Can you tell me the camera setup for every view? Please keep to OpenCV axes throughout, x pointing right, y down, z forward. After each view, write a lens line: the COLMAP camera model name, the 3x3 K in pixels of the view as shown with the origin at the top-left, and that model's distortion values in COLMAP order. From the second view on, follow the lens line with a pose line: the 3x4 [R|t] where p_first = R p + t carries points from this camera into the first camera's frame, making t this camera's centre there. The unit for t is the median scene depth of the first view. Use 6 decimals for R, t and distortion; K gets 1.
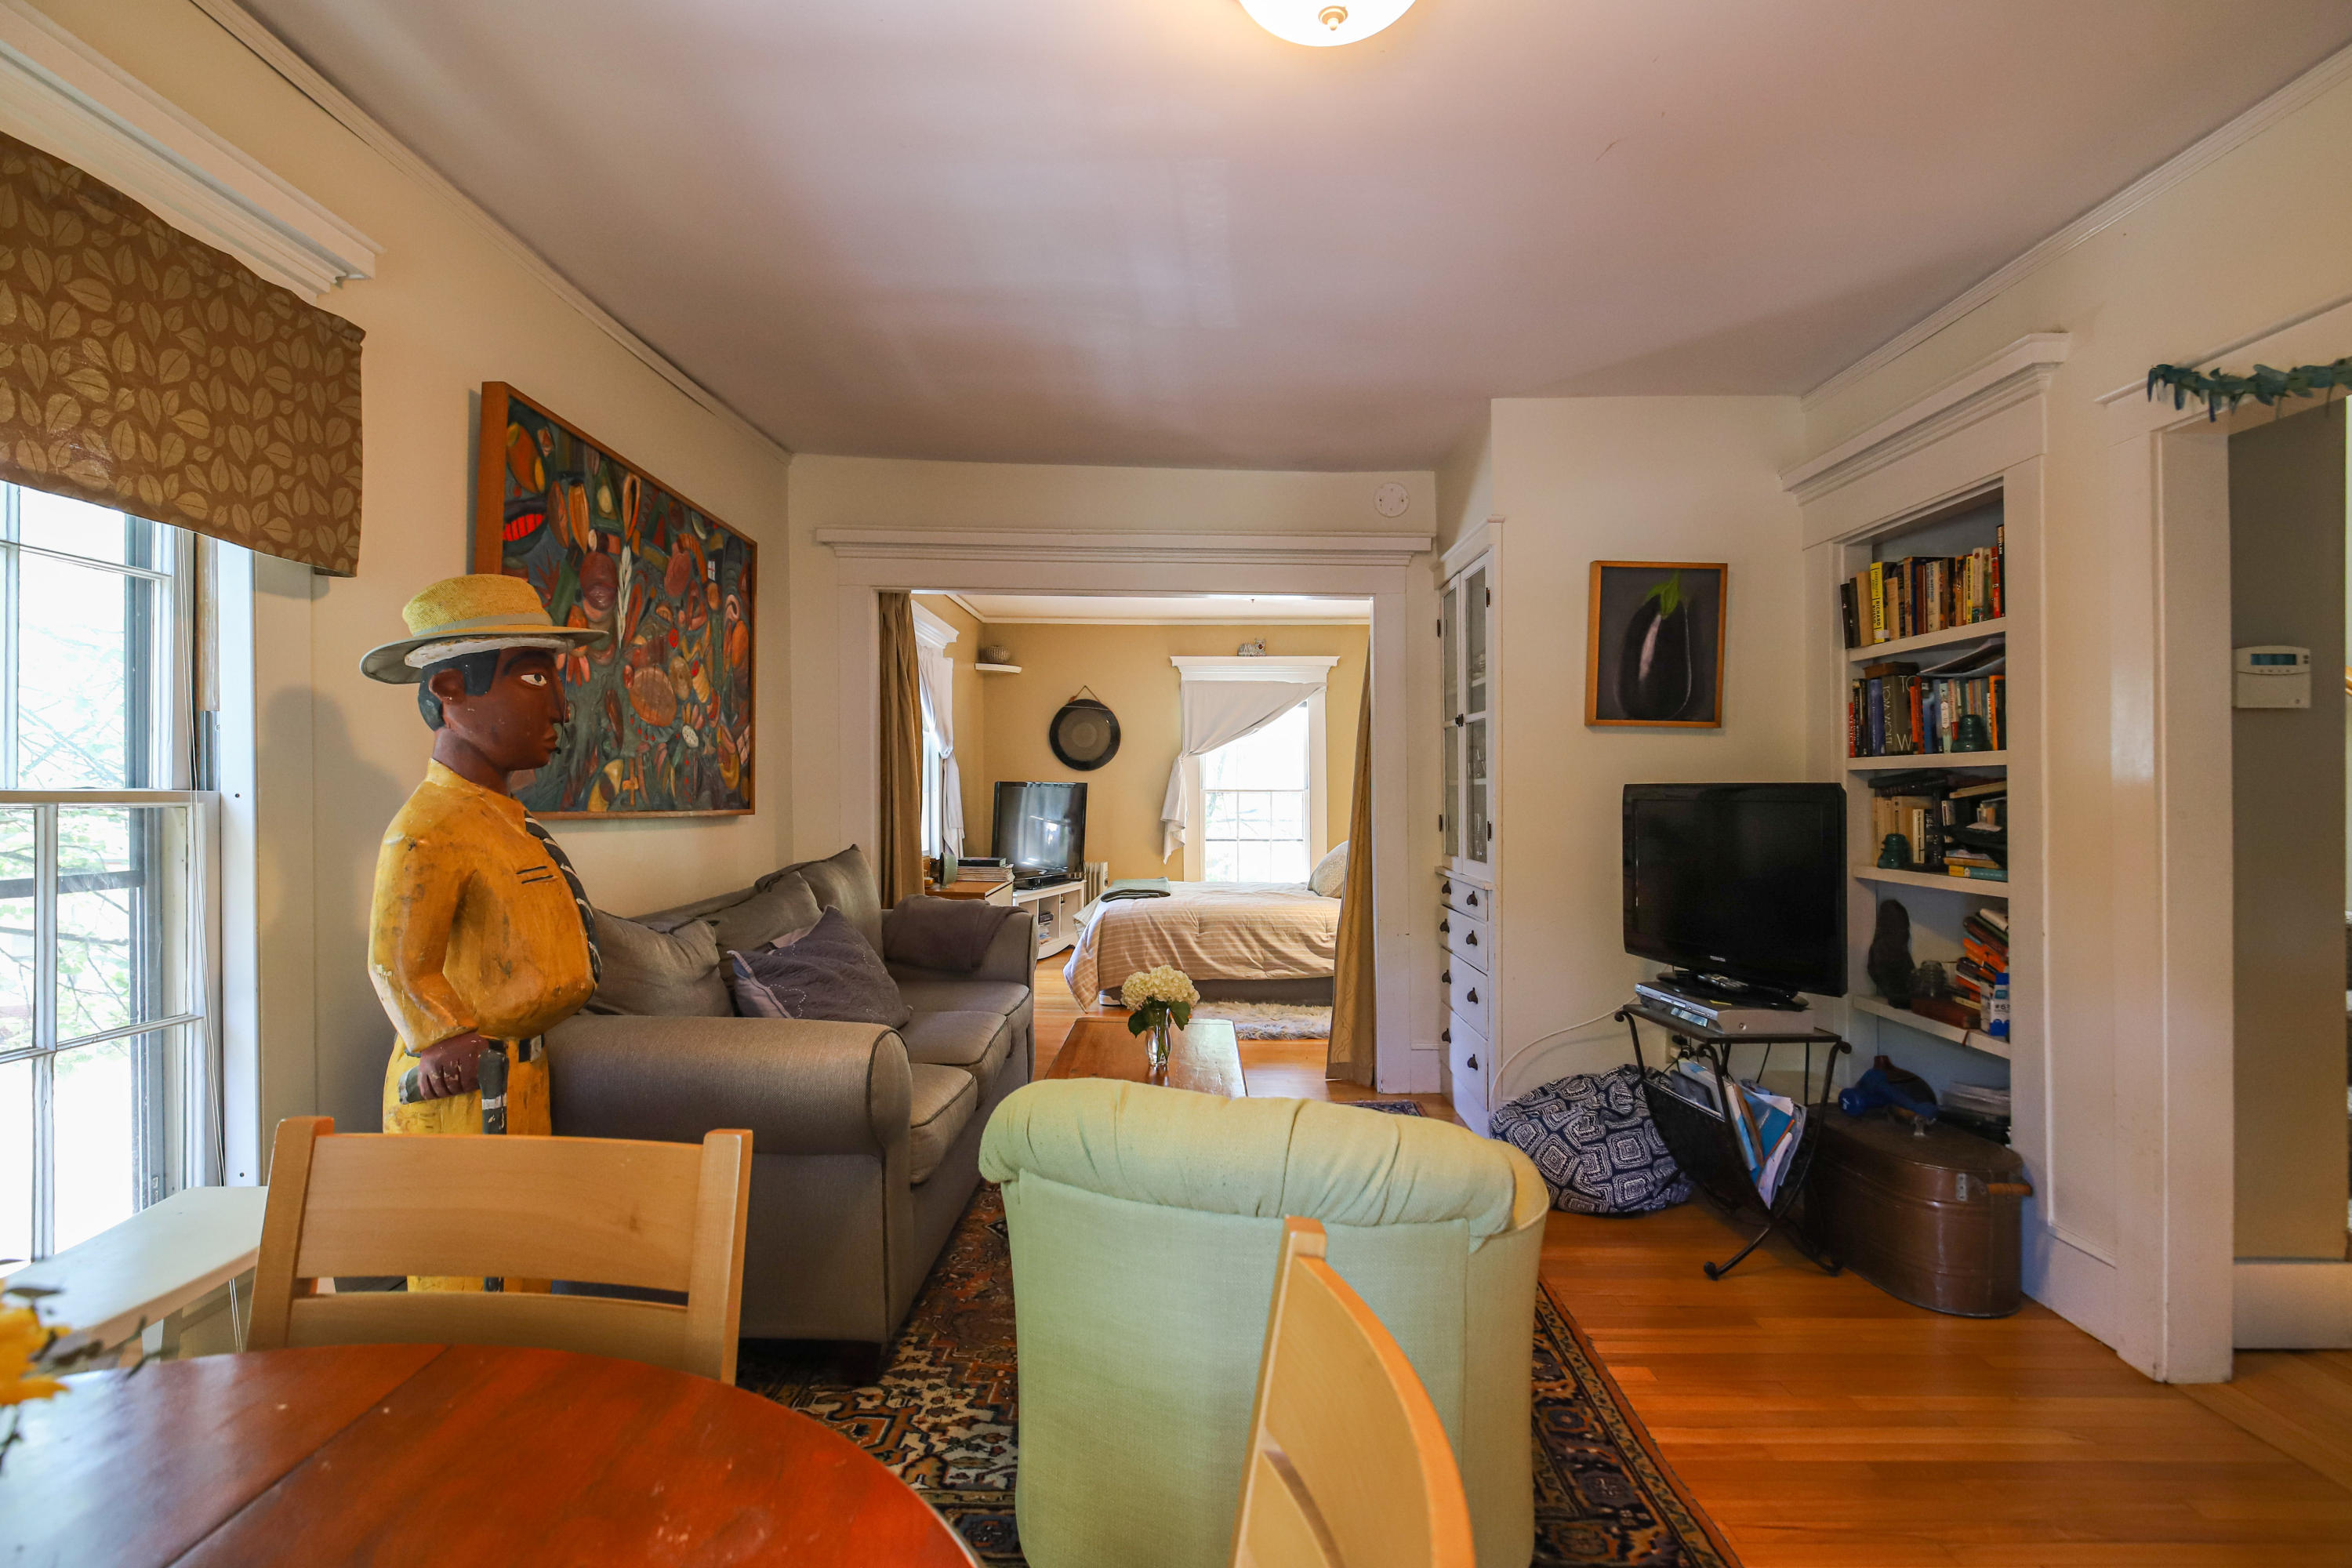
lens RADIAL K [[1138.4, 0, 1176.5], [0, 1138.4, 785.1], [0, 0, 1]] dist [-0.003500, -0.001672]
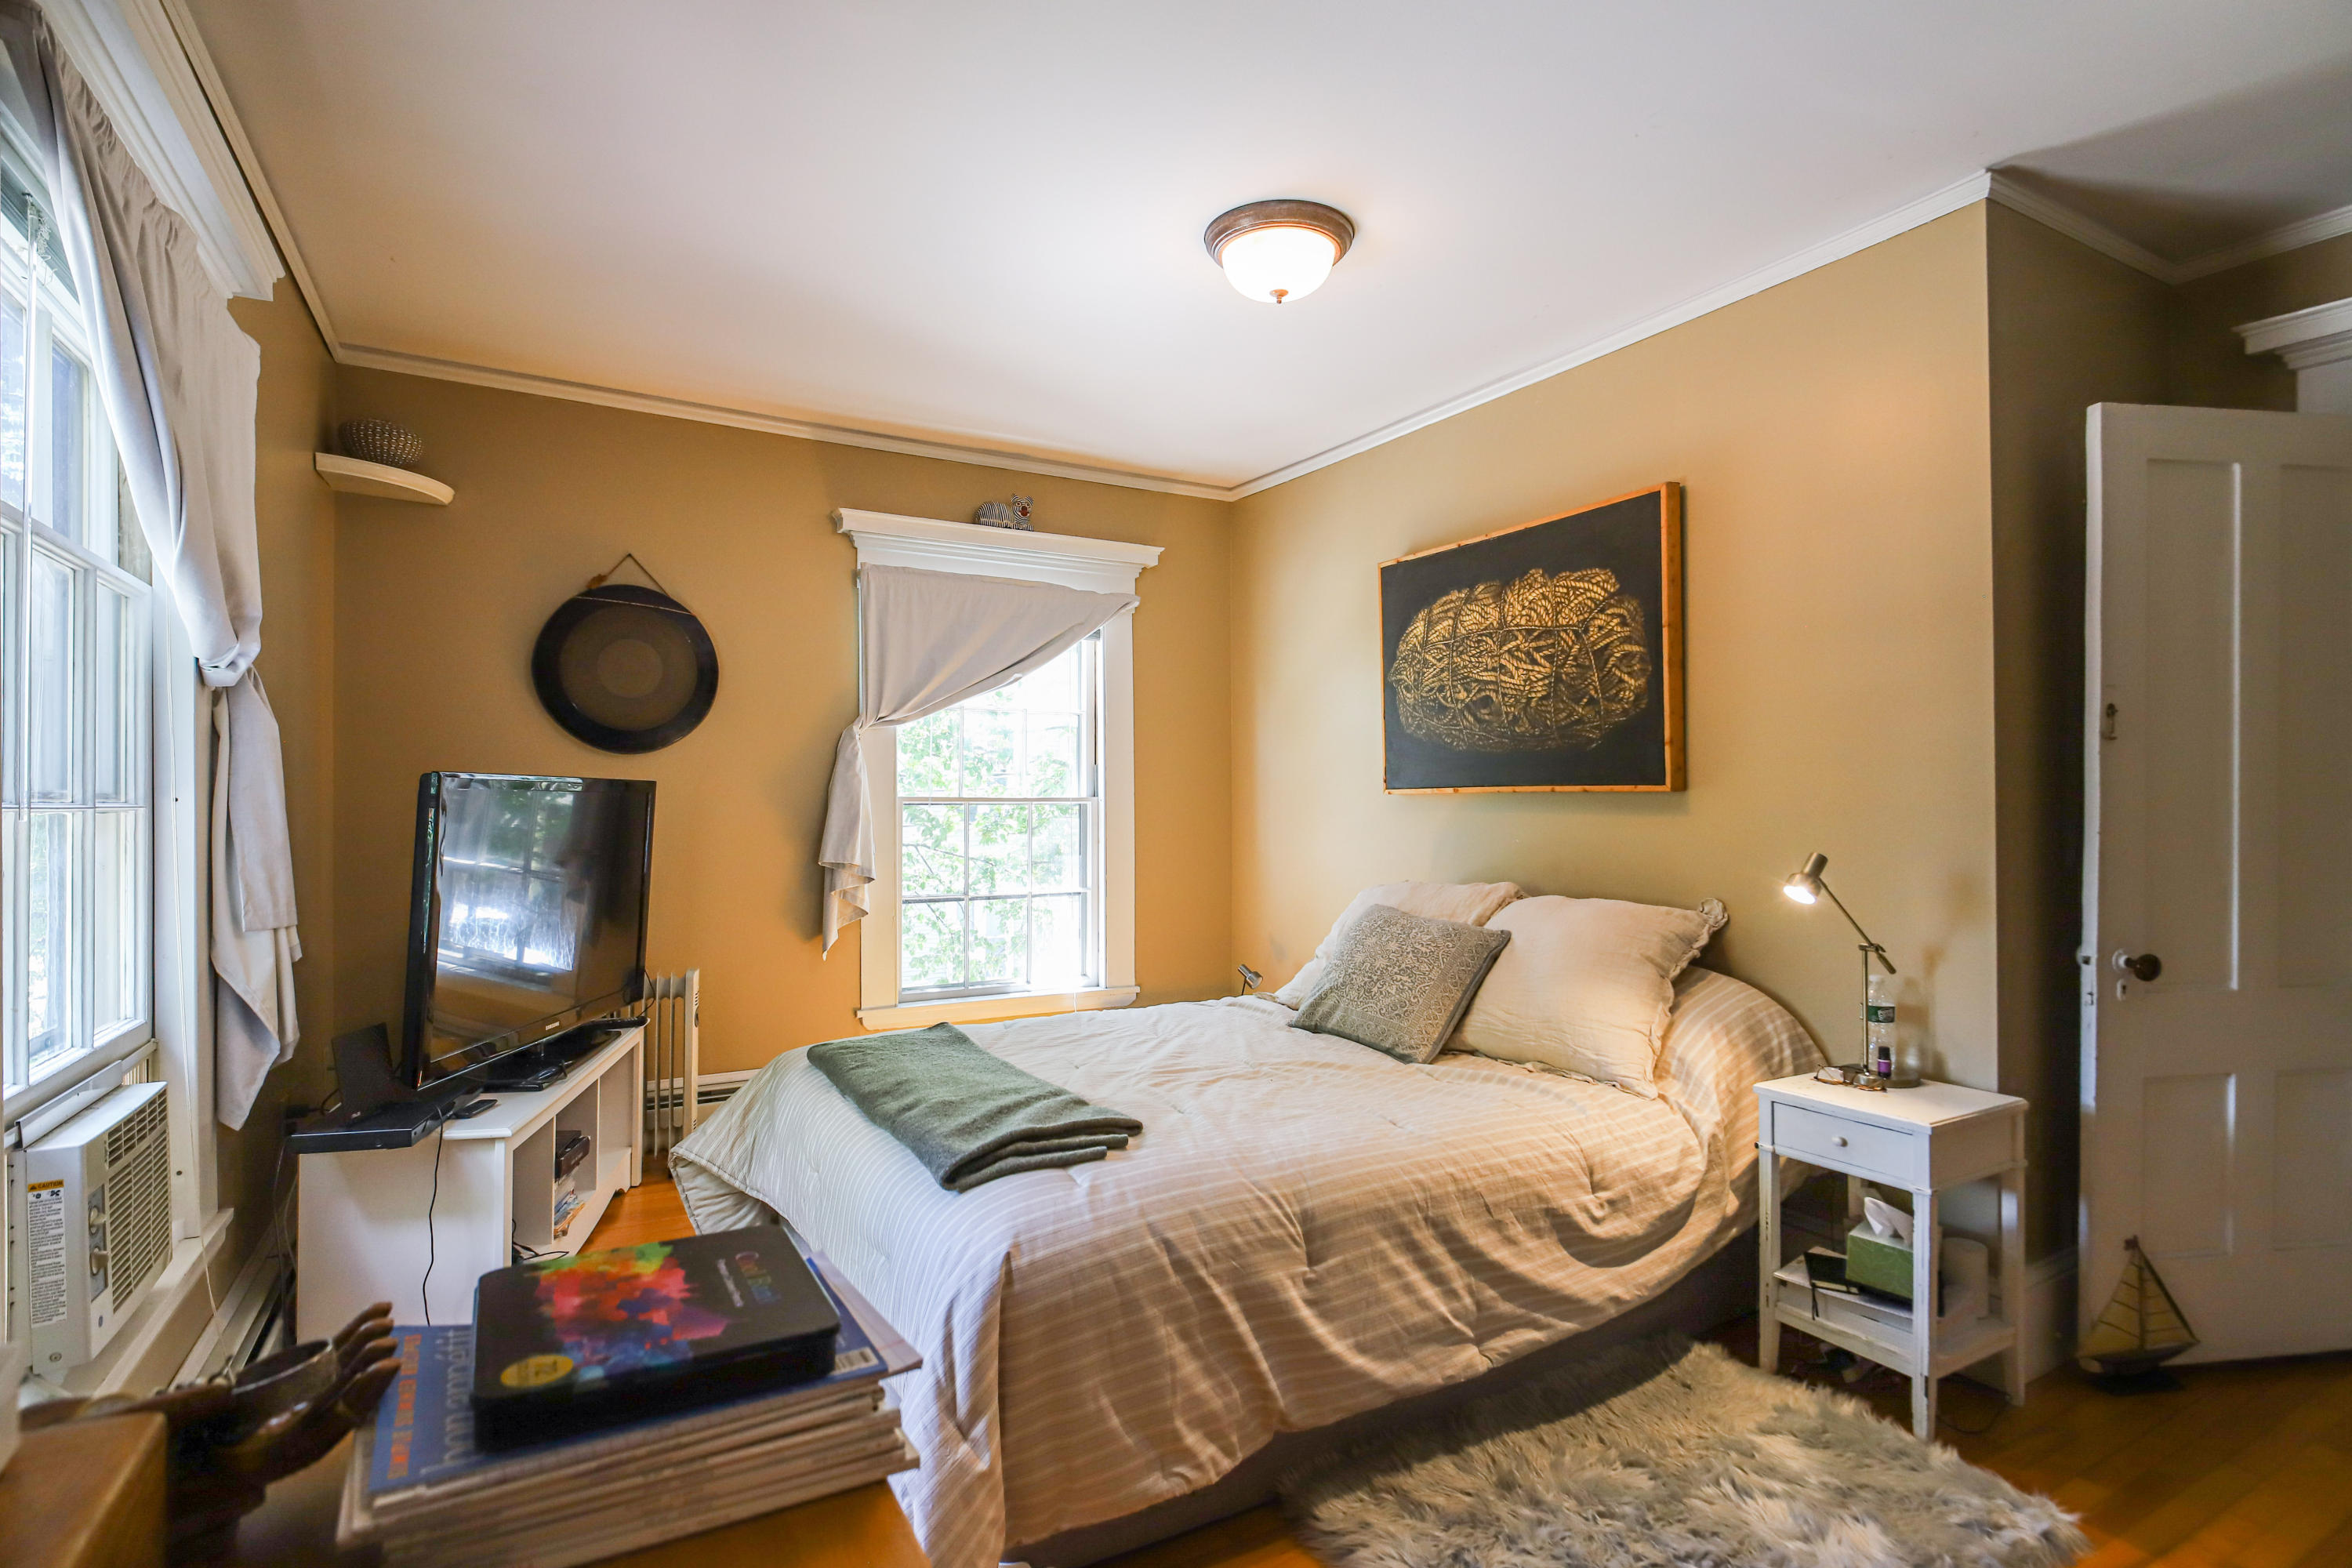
lens RADIAL K [[1138.4, 0, 1185.0], [0, 1138.4, 792.5], [0, 0, 1]] dist [-0.003500, -0.001672]
pose [[0.864832, 0.005210, 0.502034, -0.114844], [-0.004167, 0.999986, -0.003200, 0.002916], [-0.502044, 0.000675, 0.864842, 0.531763]]
